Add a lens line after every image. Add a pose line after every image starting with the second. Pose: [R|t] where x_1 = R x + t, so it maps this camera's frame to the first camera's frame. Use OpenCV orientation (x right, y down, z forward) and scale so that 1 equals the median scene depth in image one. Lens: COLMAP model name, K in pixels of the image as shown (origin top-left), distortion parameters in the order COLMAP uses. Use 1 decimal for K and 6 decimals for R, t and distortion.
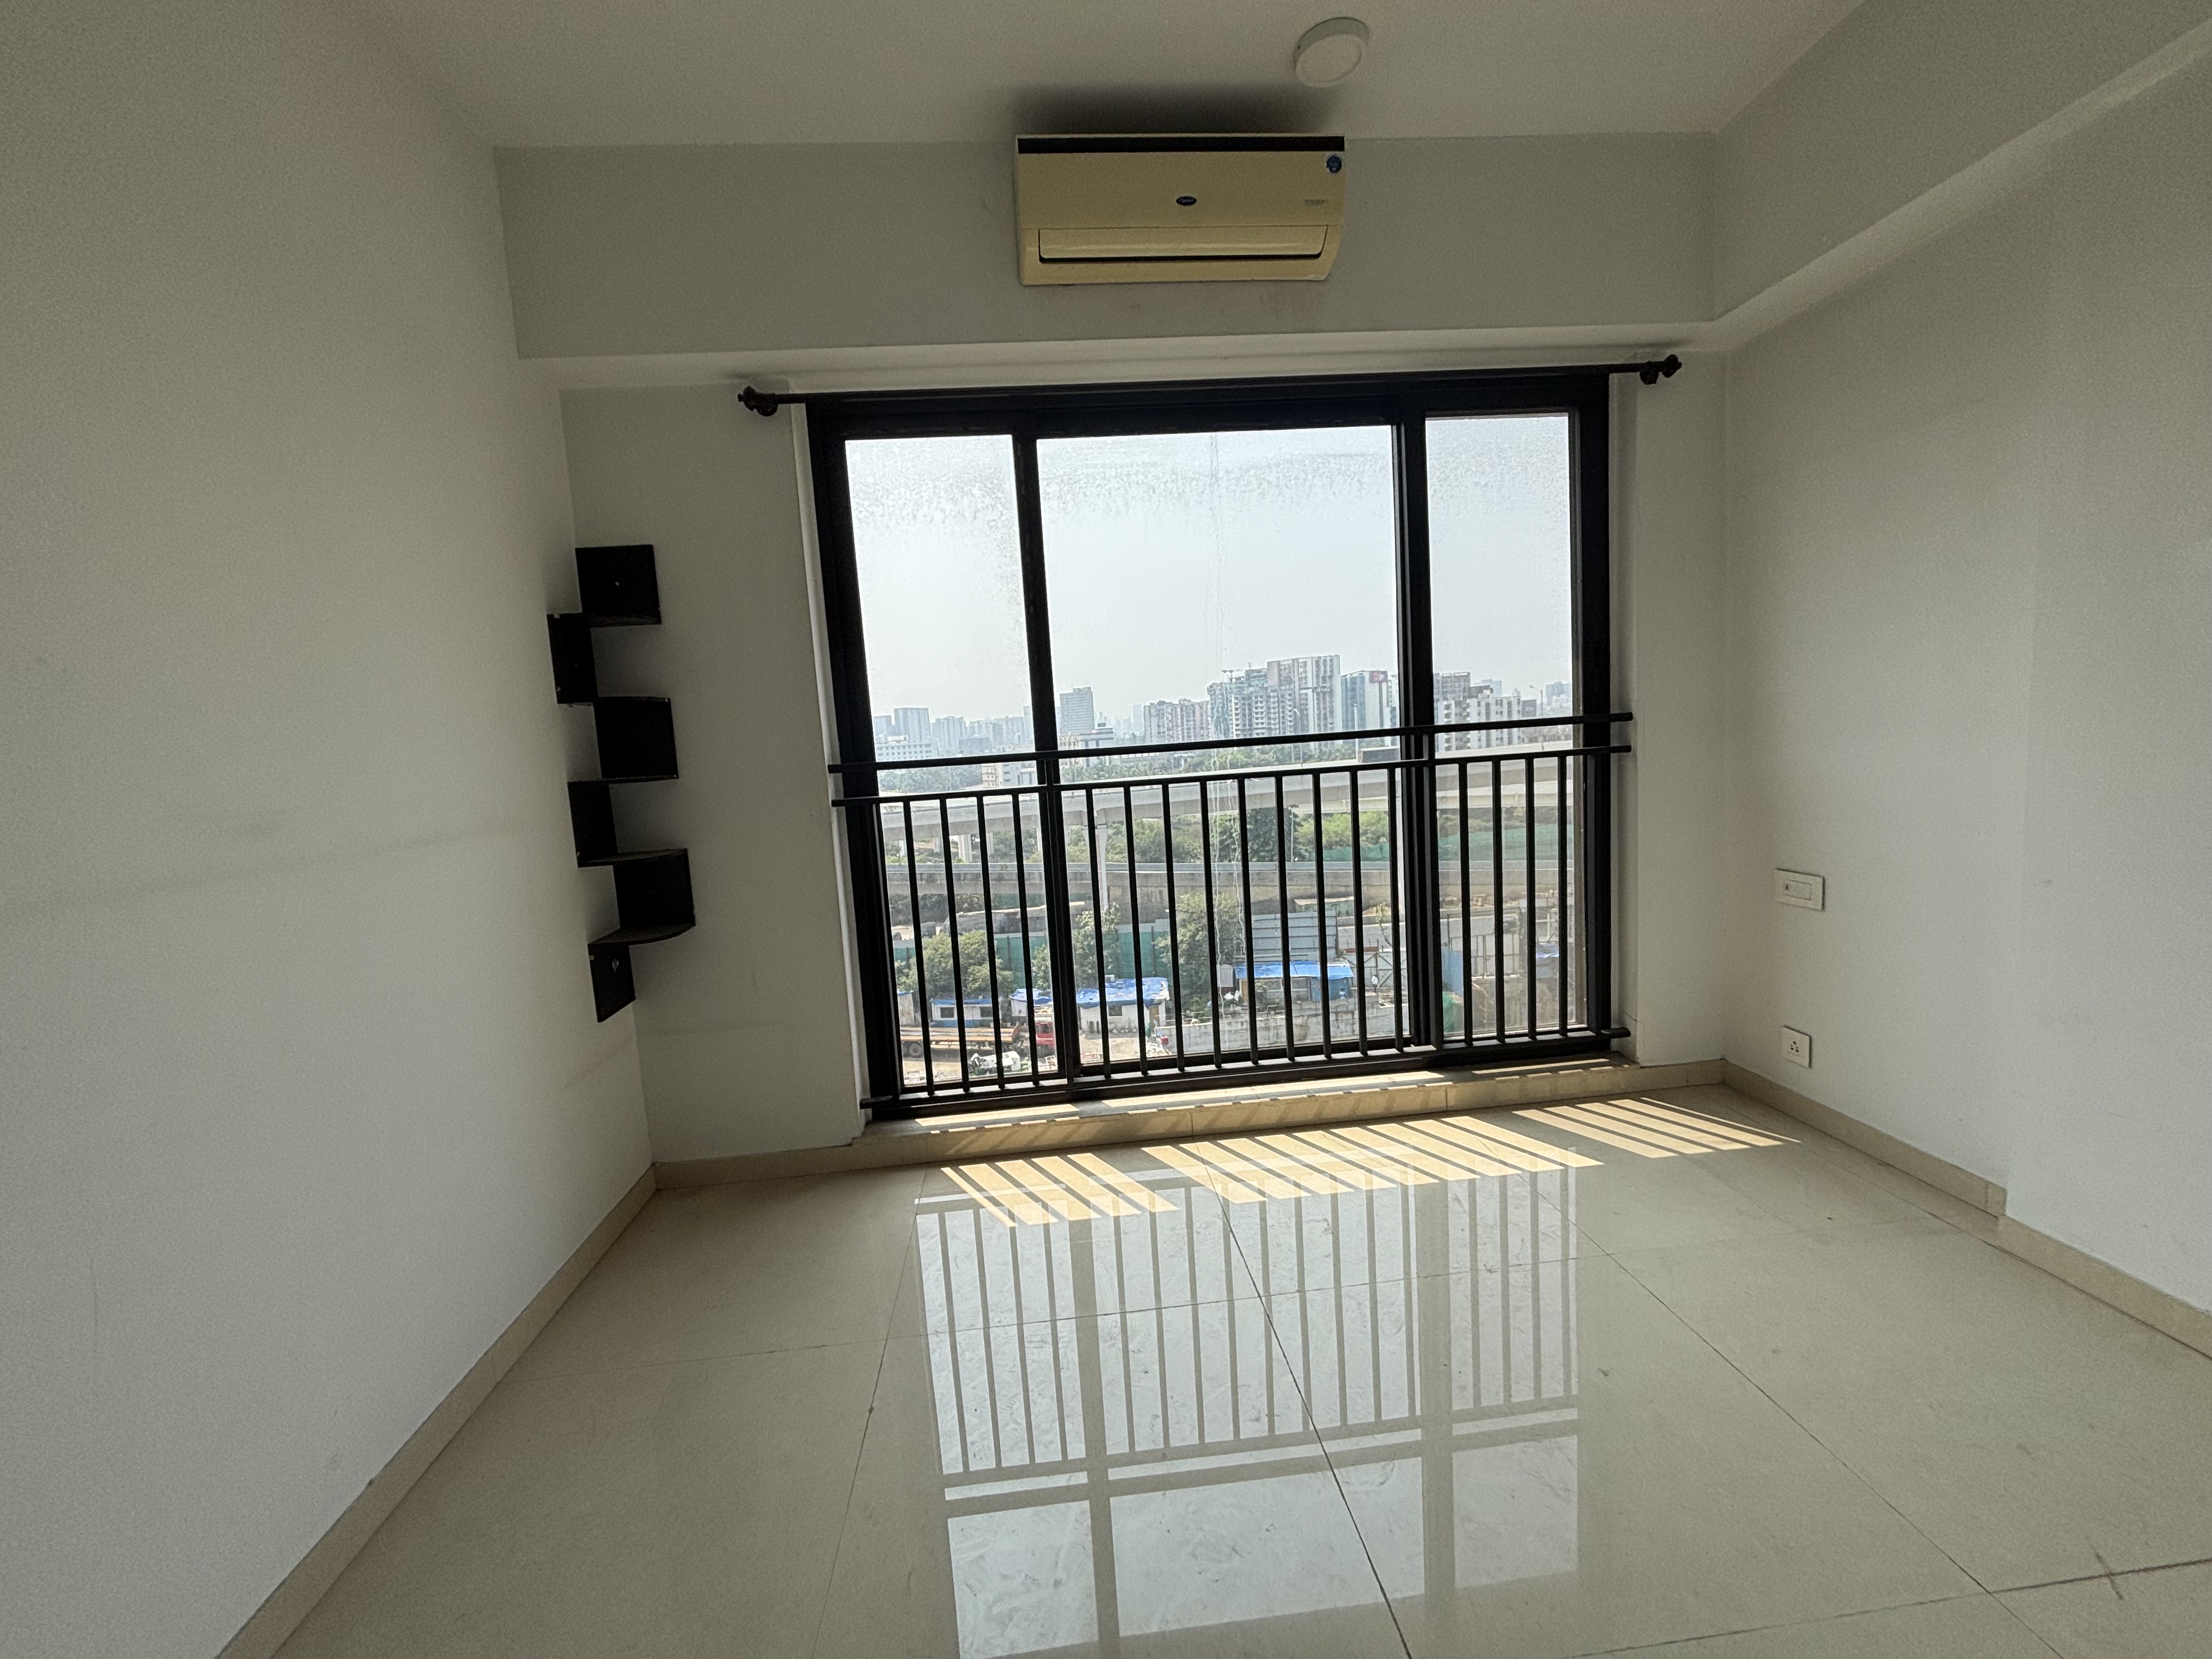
lens RADIAL K [[894.4, 0, 1106.0], [0, 894.4, 829.5], [0, 0, 1]] dist [-0.000446, -0.000394]
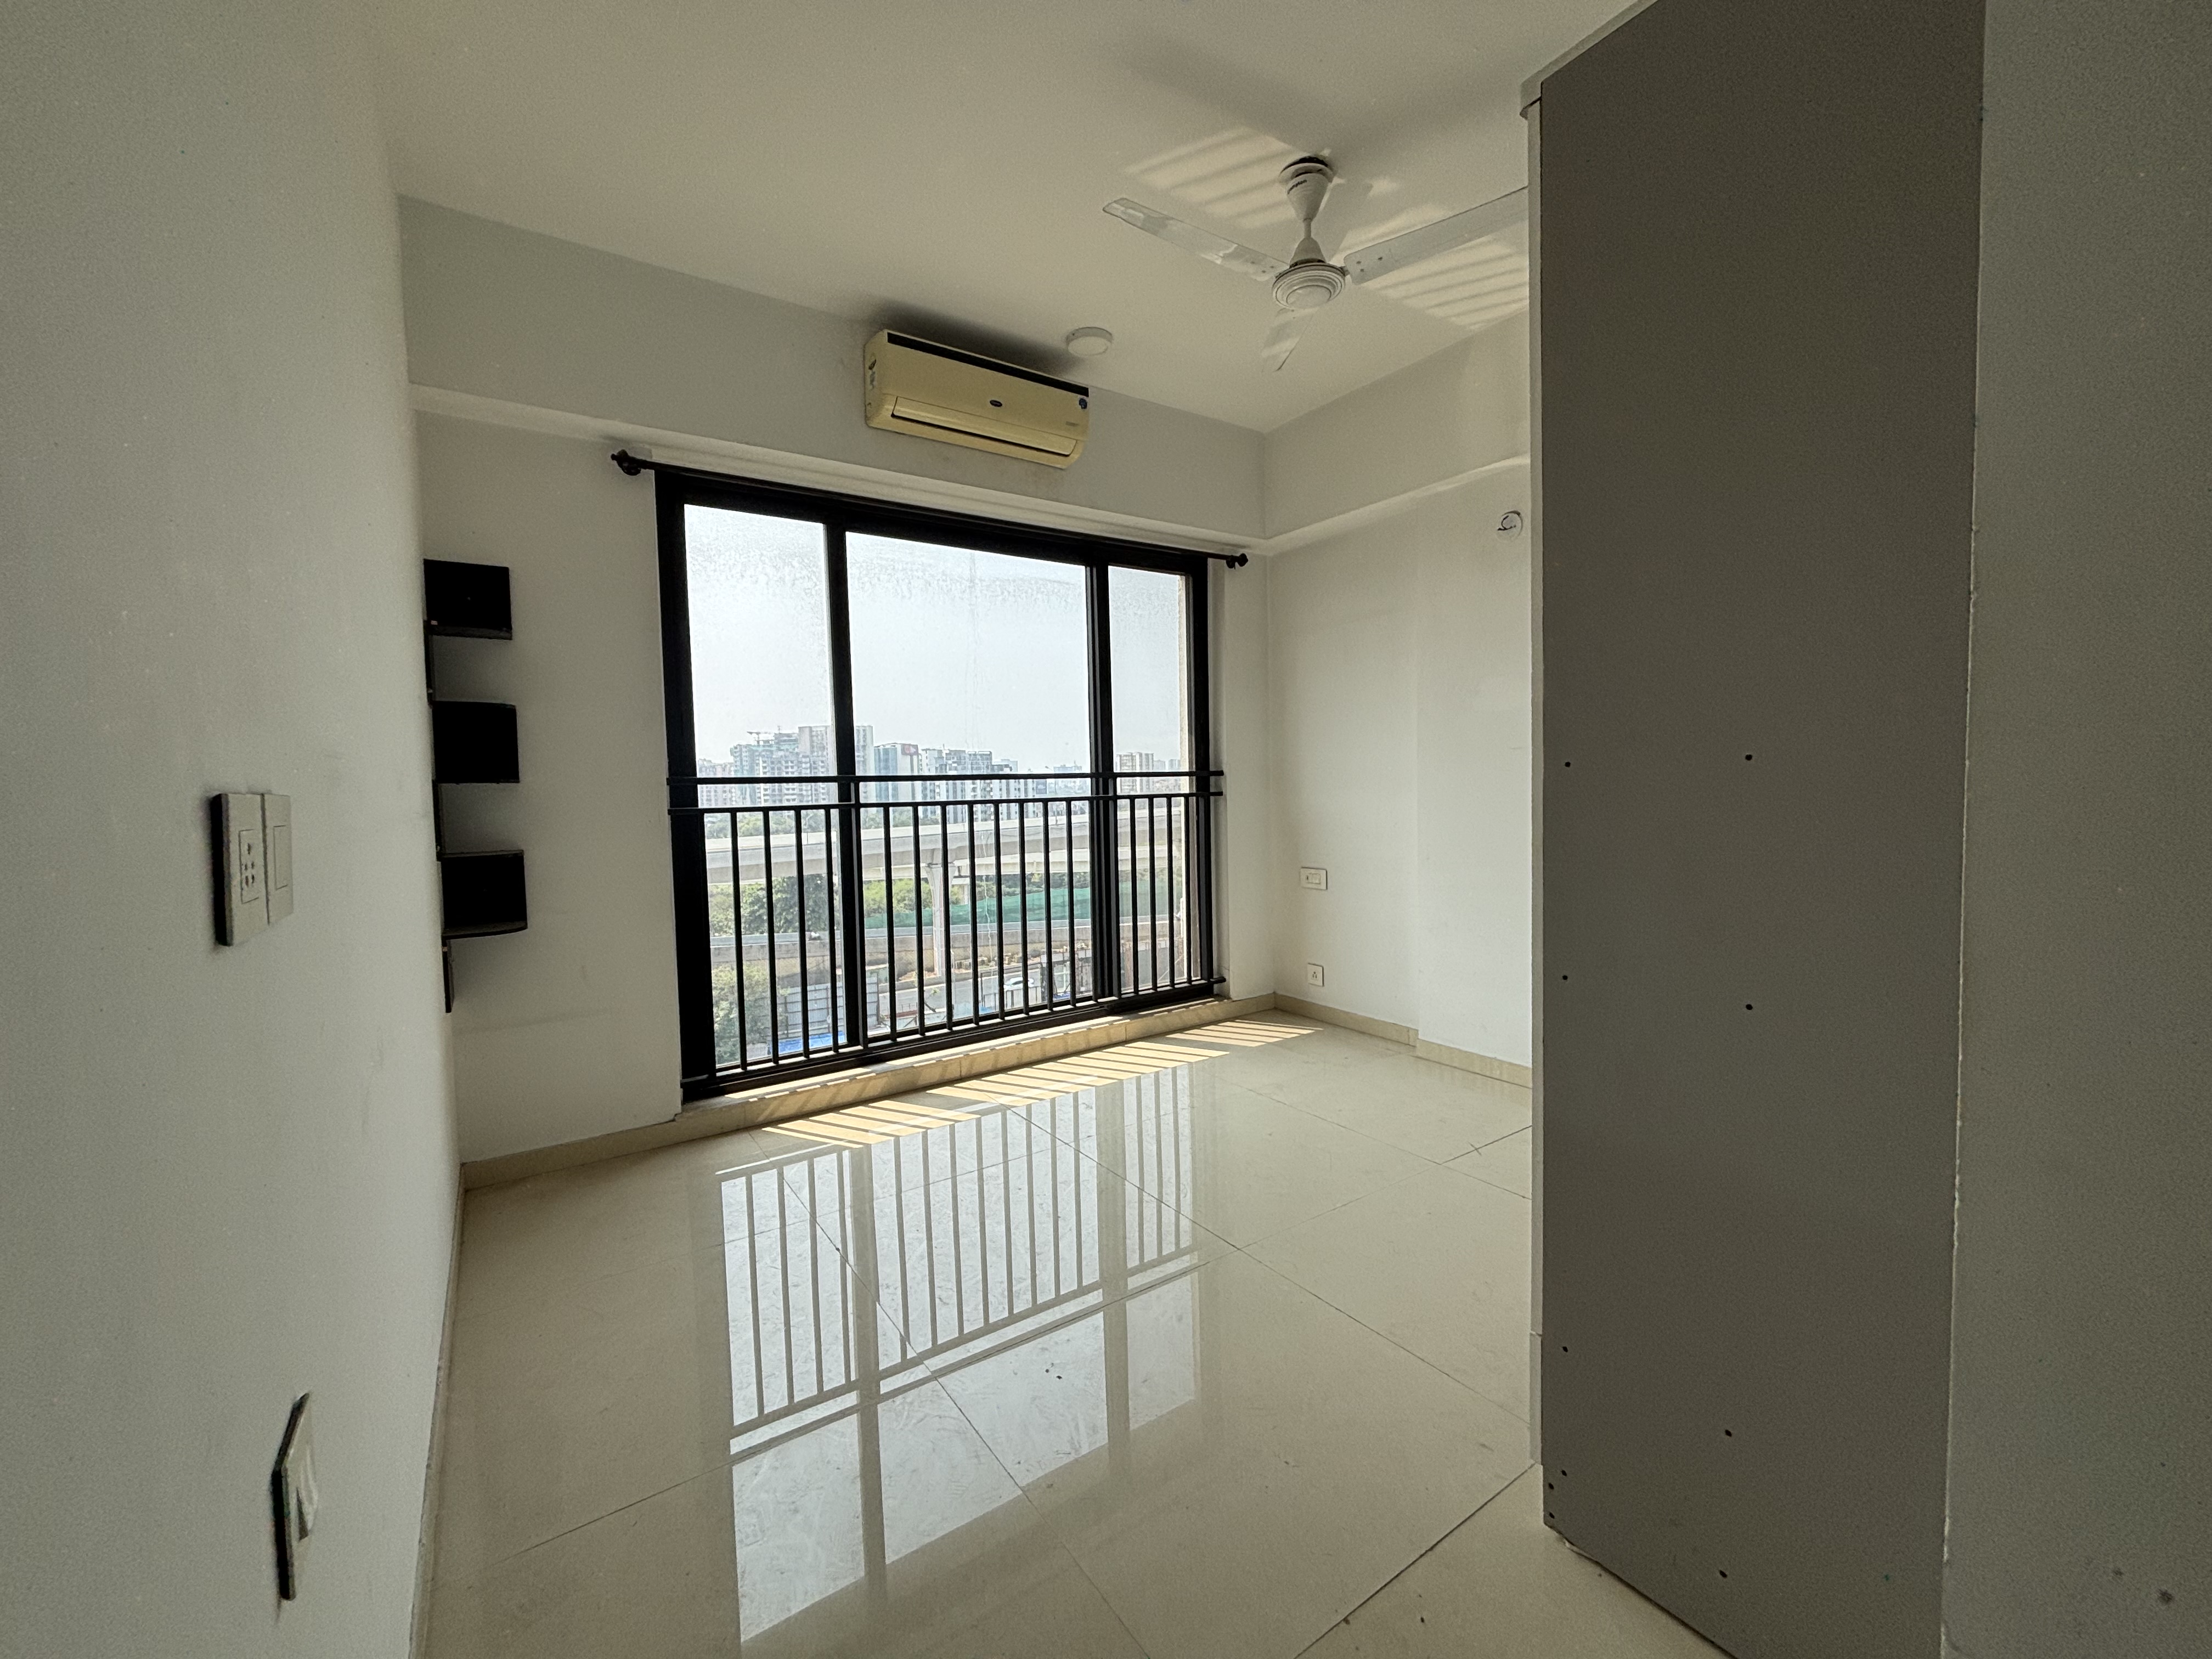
lens RADIAL K [[884.1, 0, 1107.9], [0, 884.1, 829.4], [0, 0, 1]] dist [-0.002129, -0.000509]
pose [[0.869792, 0.017425, 0.493110, -0.350750], [0.020574, 0.997226, -0.071530, 0.079297], [-0.492989, 0.072361, 0.867021, -0.232158]]
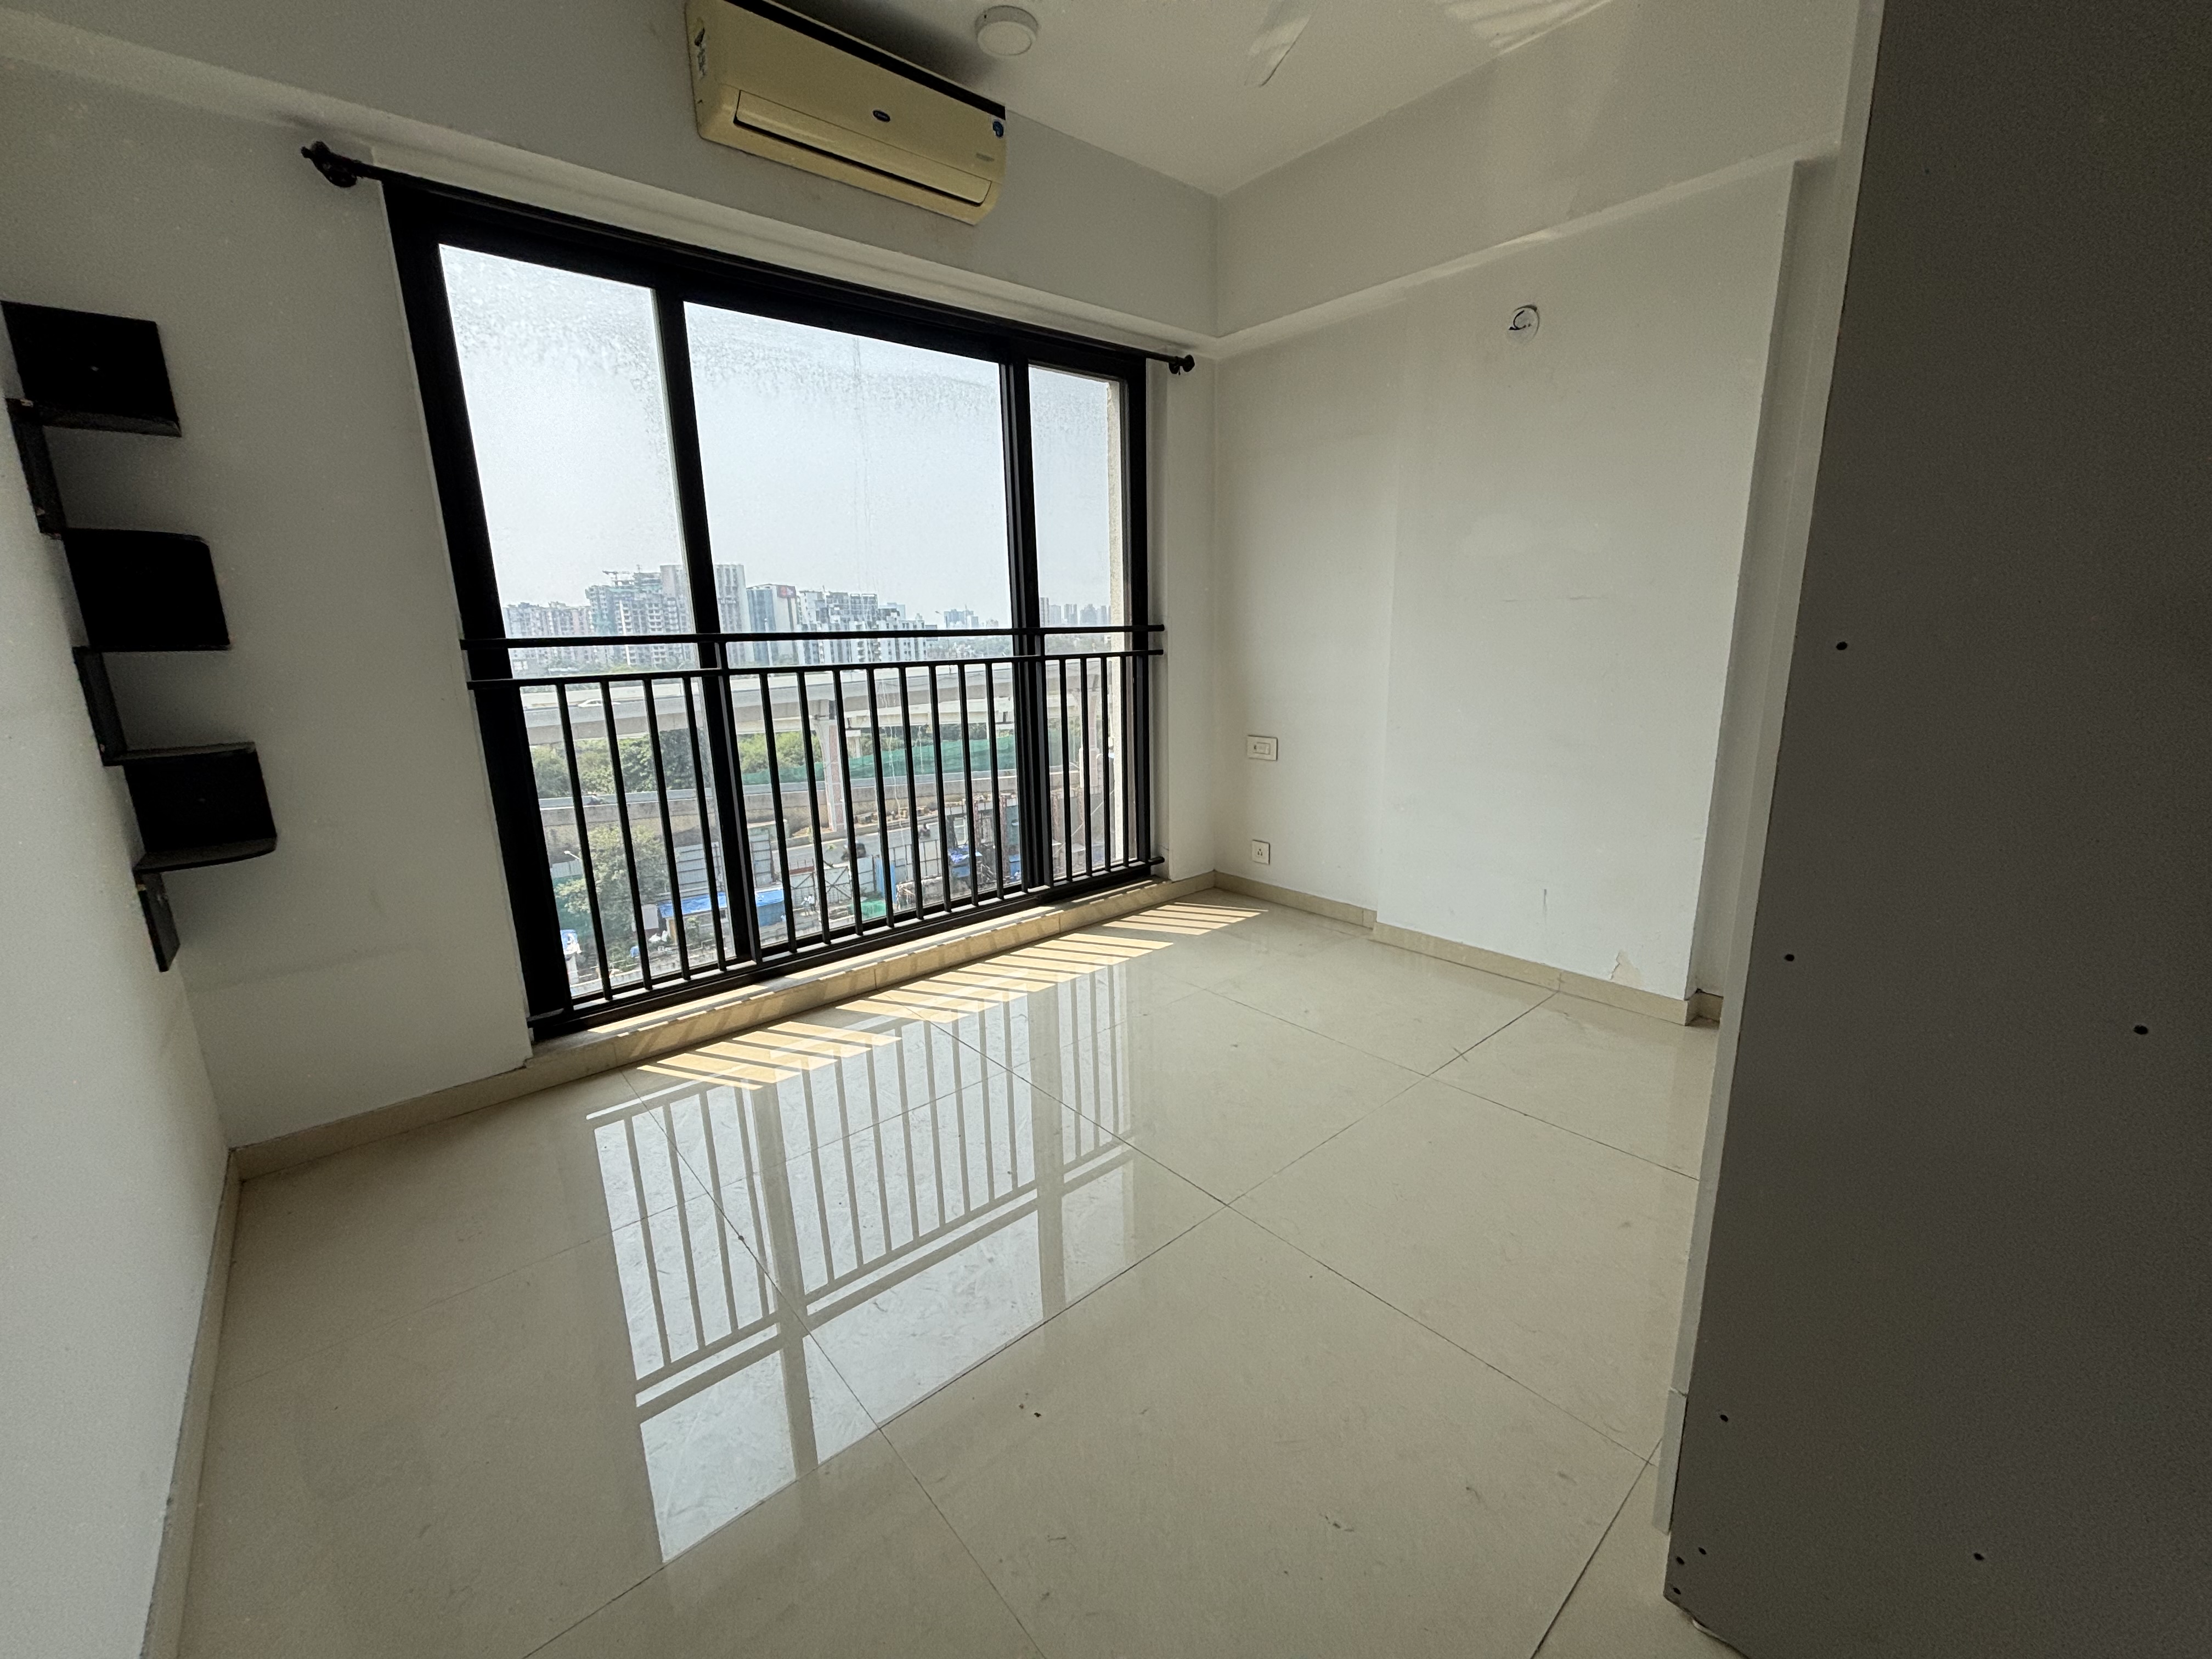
lens RADIAL K [[884.1, 0, 1107.9], [0, 884.1, 829.4], [0, 0, 1]] dist [-0.002129, -0.000509]
pose [[0.805794, -0.087601, 0.585681, -0.298869], [0.033756, 0.994185, 0.102258, 0.039465], [-0.591233, -0.062629, 0.804065, -0.051979]]
